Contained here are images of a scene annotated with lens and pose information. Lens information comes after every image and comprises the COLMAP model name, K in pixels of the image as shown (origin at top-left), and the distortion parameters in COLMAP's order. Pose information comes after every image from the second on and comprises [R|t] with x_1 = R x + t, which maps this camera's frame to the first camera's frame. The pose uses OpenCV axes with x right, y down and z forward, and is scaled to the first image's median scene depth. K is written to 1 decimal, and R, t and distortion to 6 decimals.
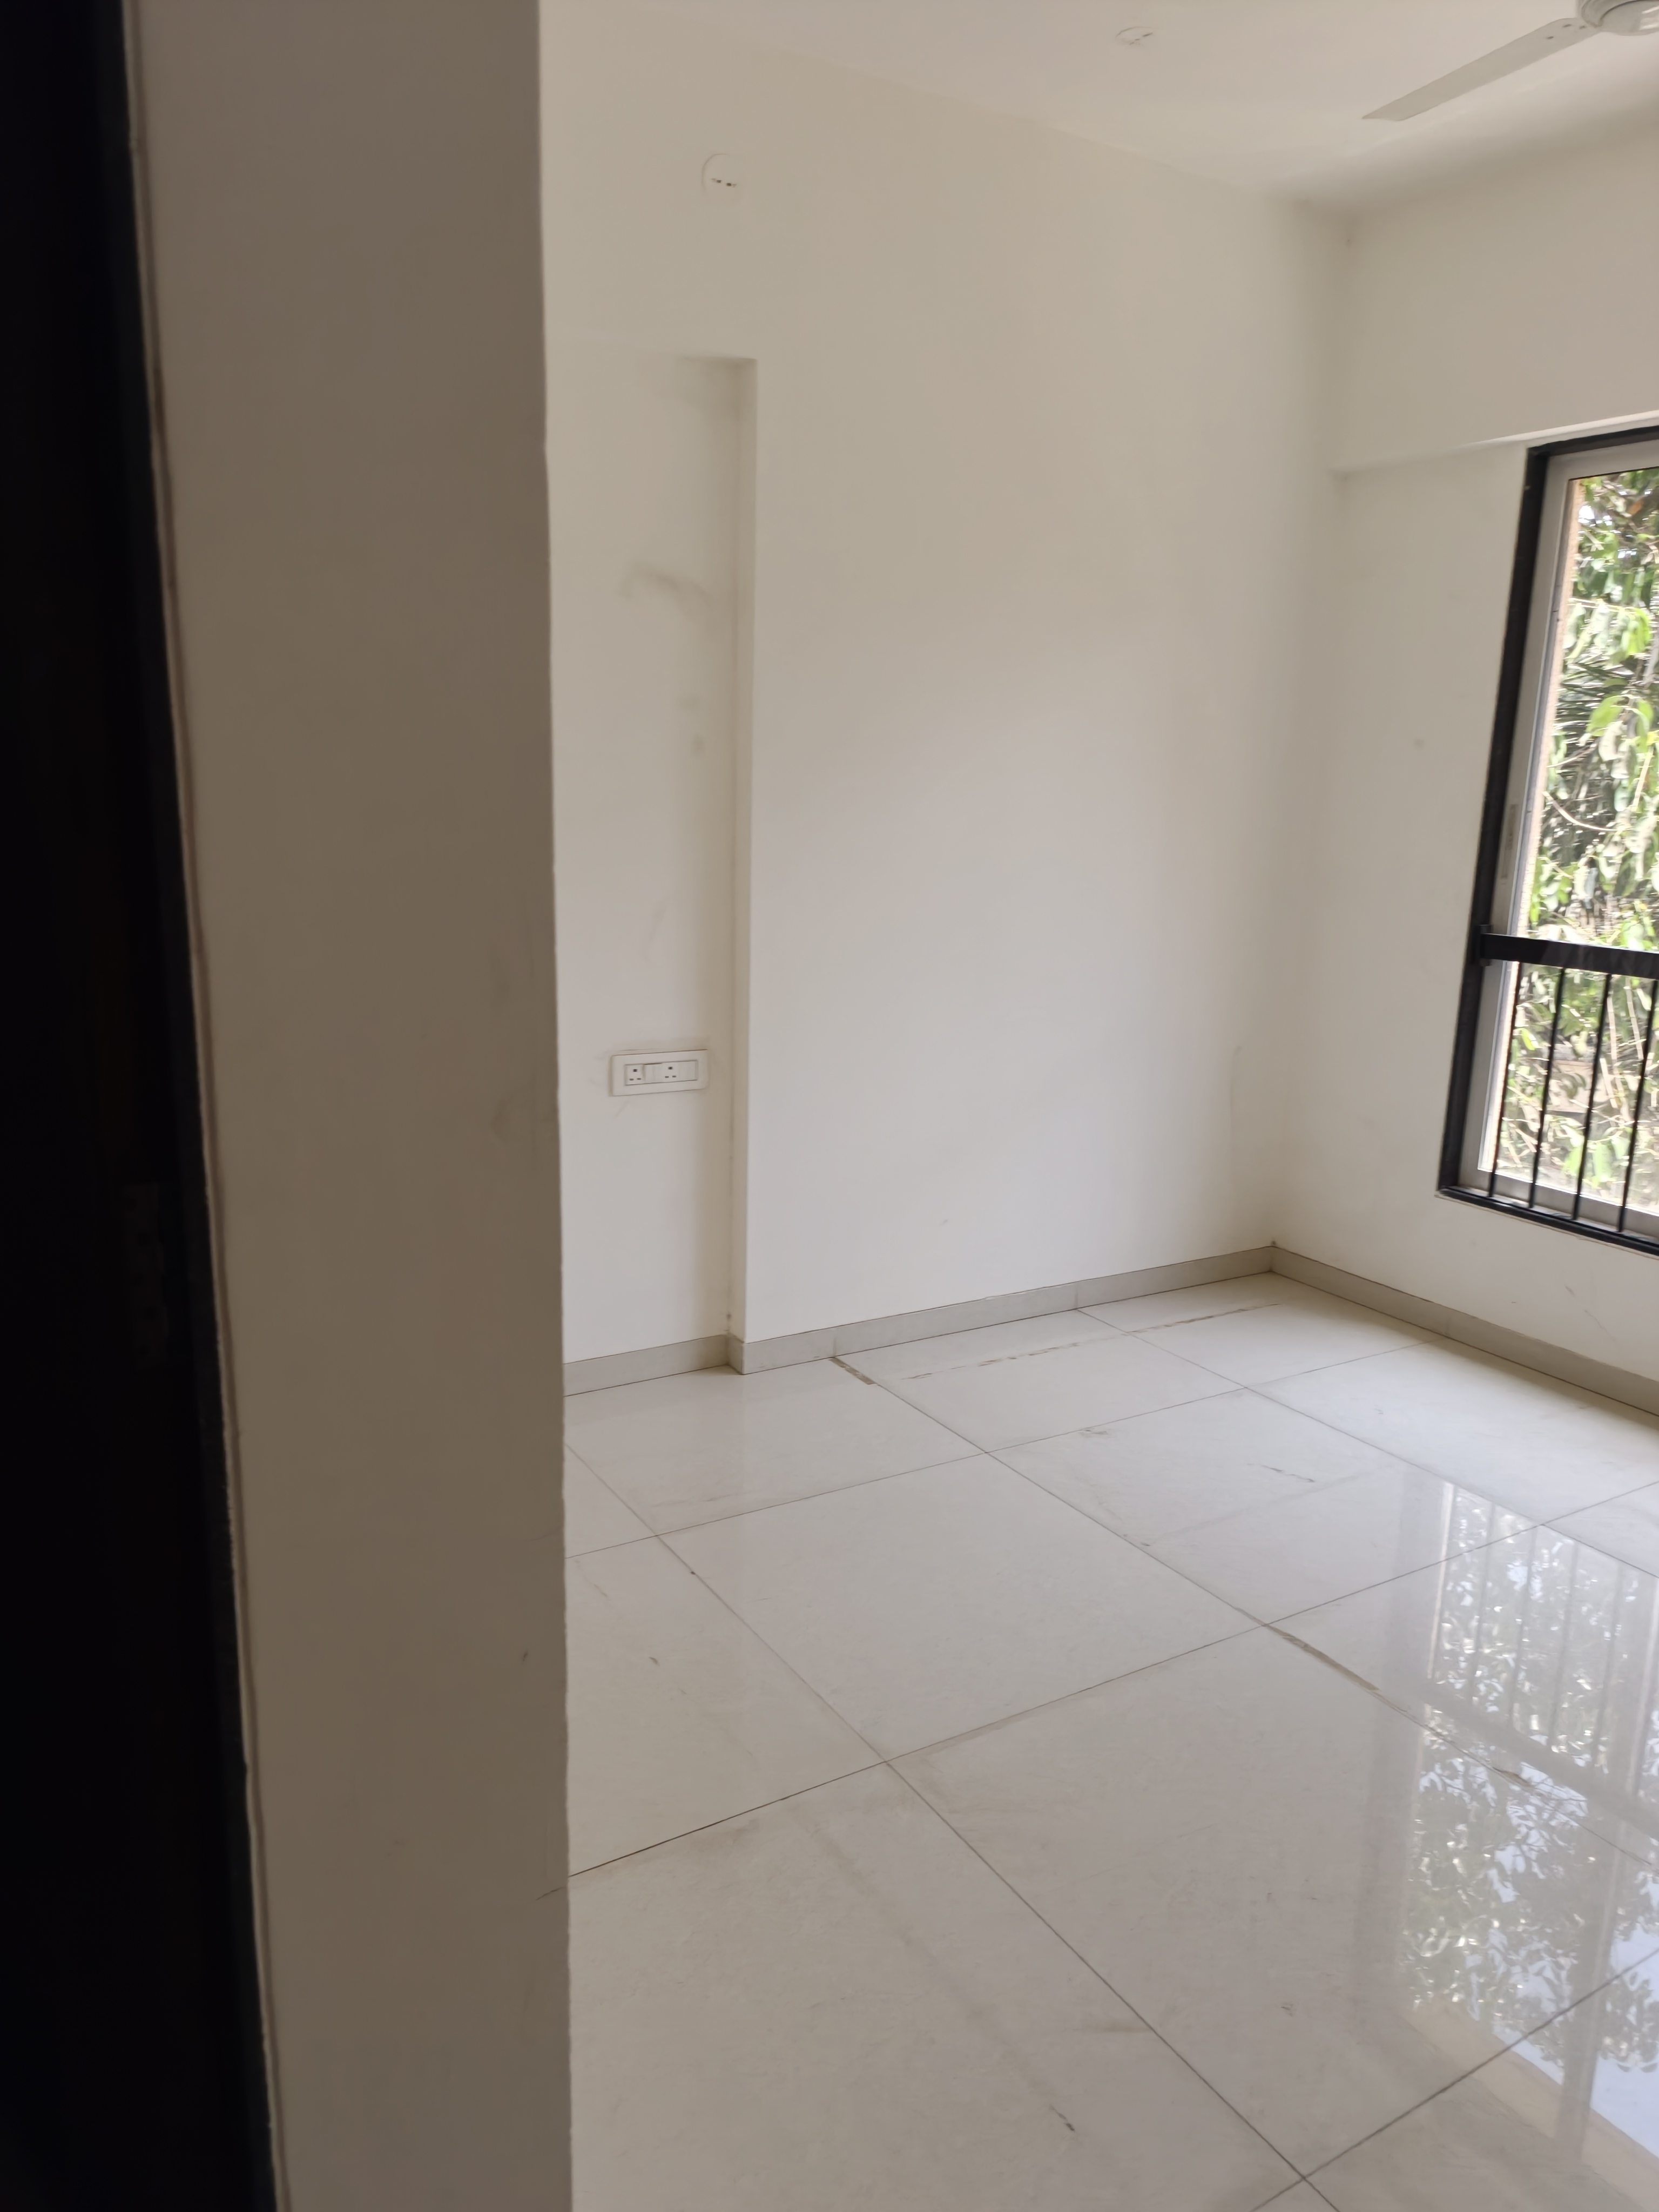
lens RADIAL K [[1487.4, 0, 829.5], [0, 1487.4, 1106.0], [0, 0, 1]] dist [0.000985, -0.029397]
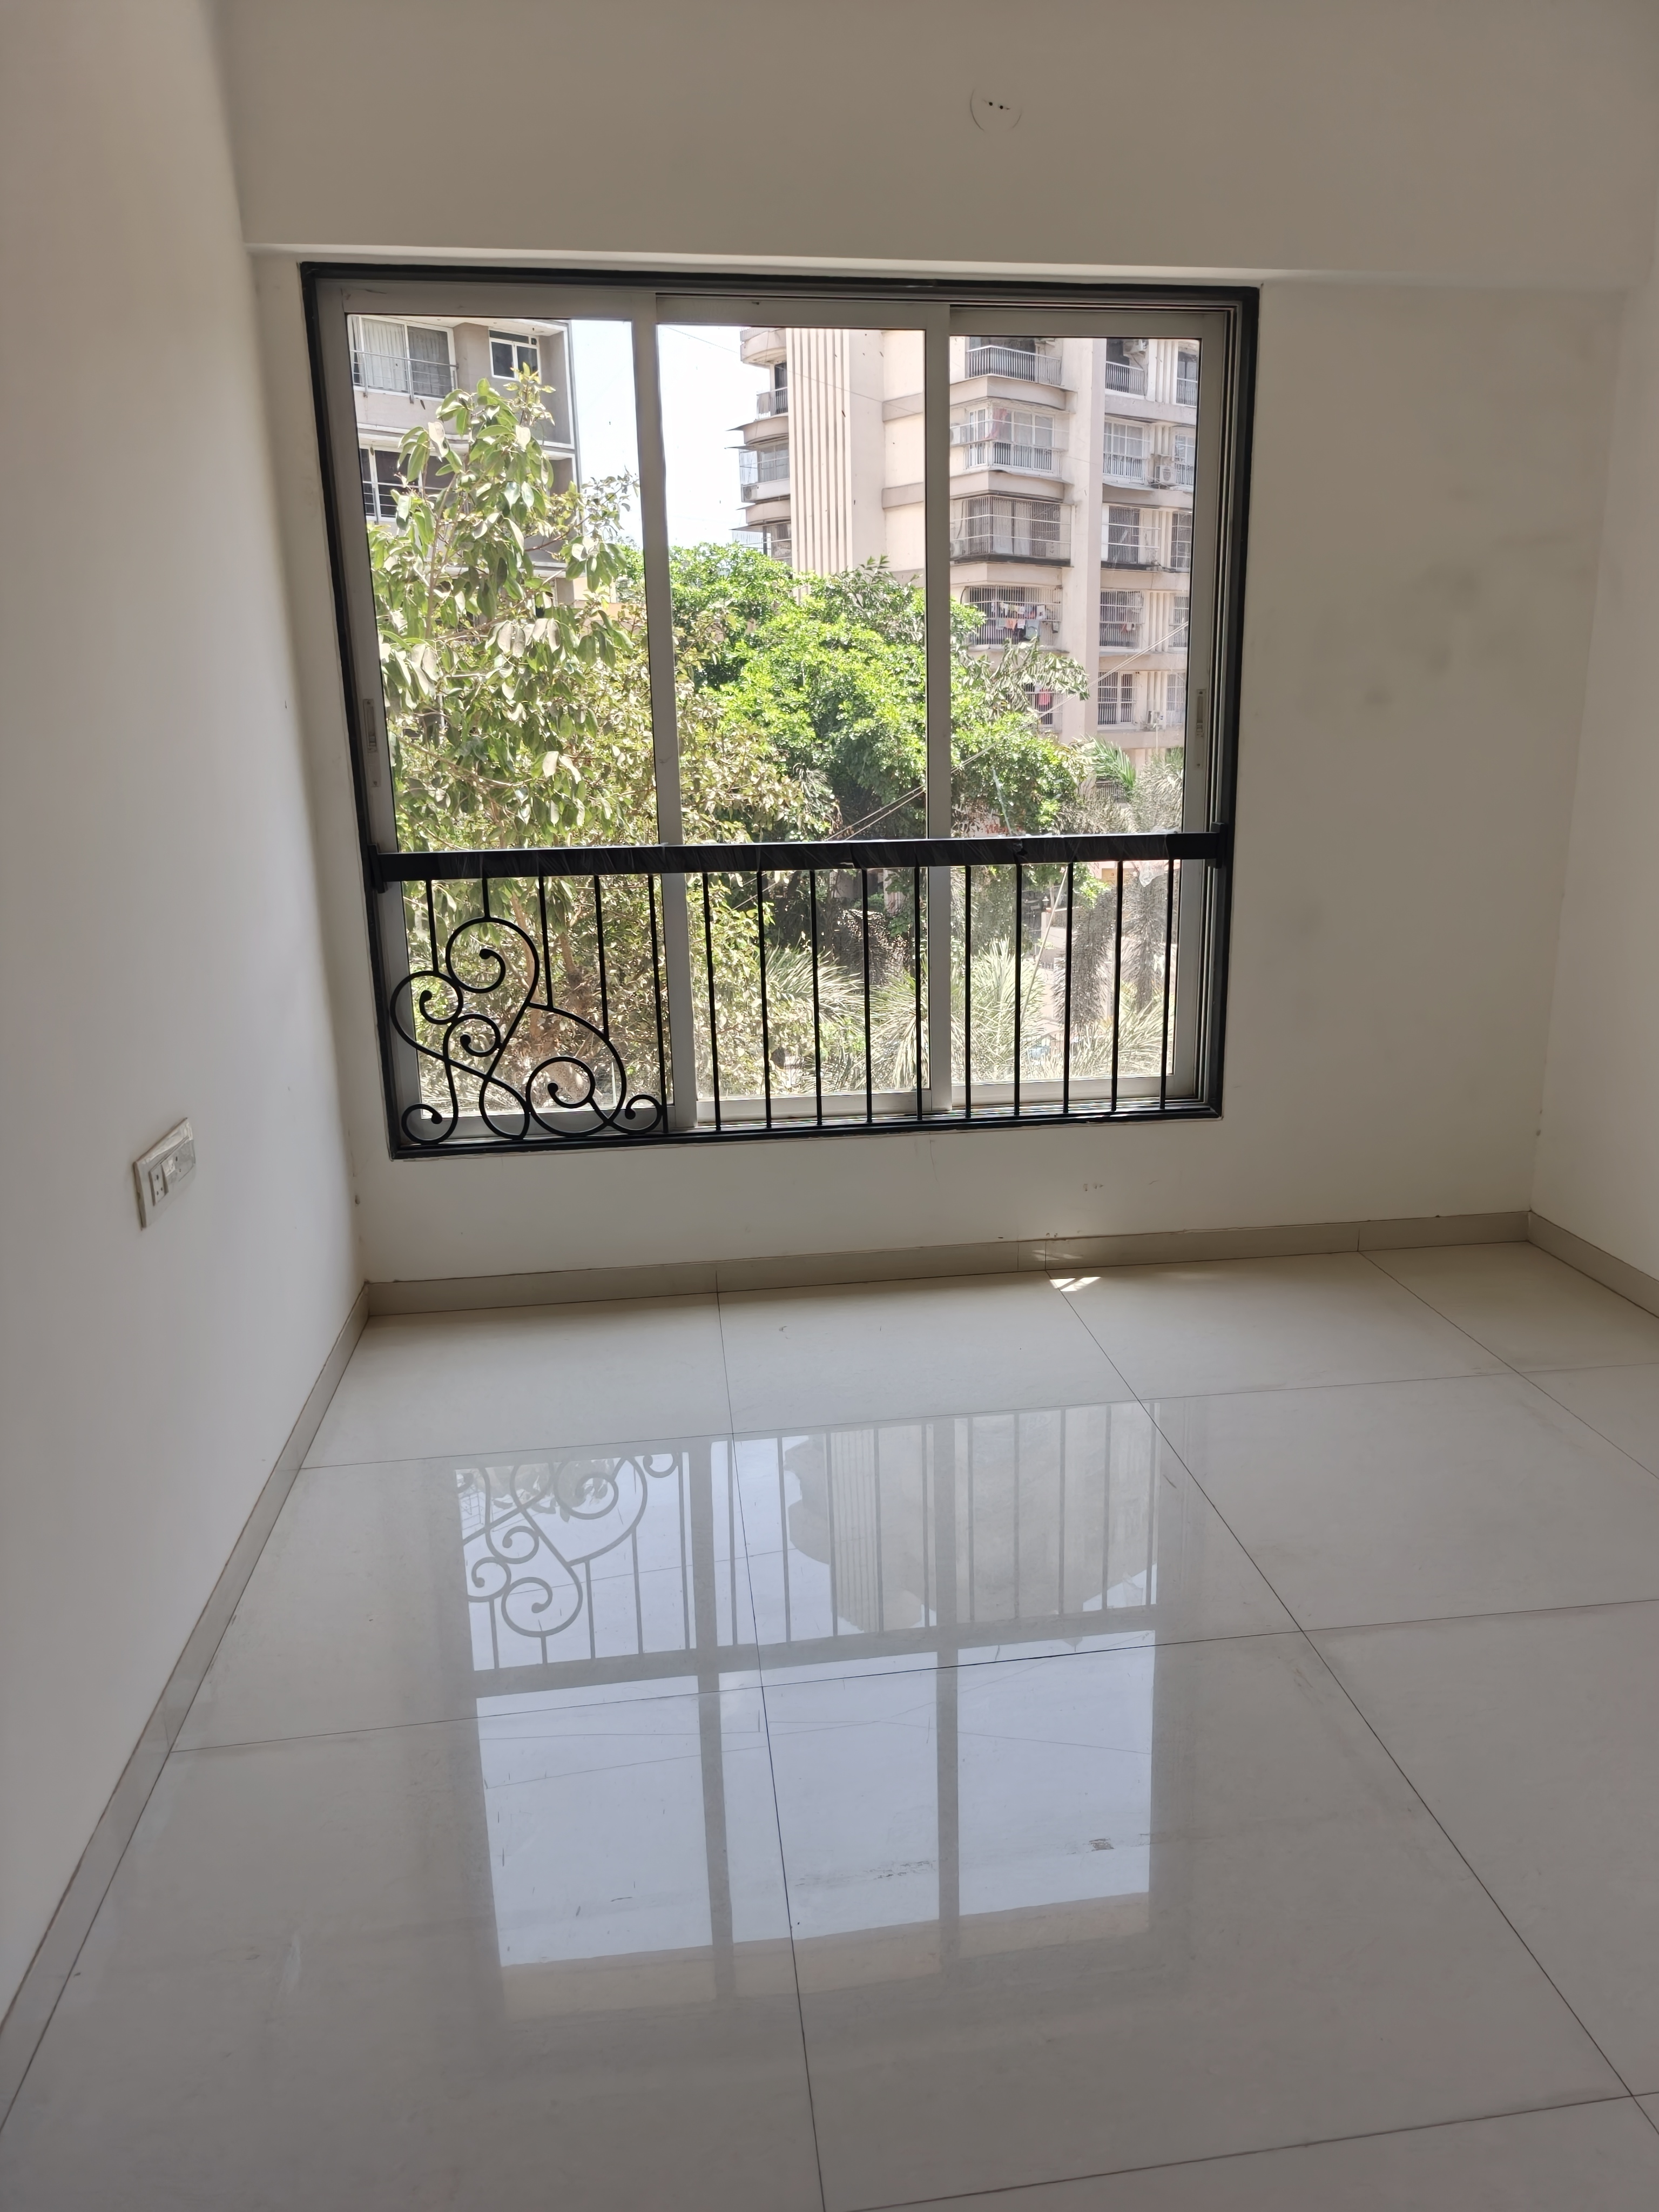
lens RADIAL K [[1495.2, 0, 837.5], [0, 1495.2, 1085.8], [0, 0, 1]] dist [0.004290, 0.001311]
pose [[0.394762, -0.263081, 0.880313, -0.398820], [0.216536, 0.957780, 0.189130, -0.149817], [-0.892903, 0.115959, 0.435061, 0.646659]]
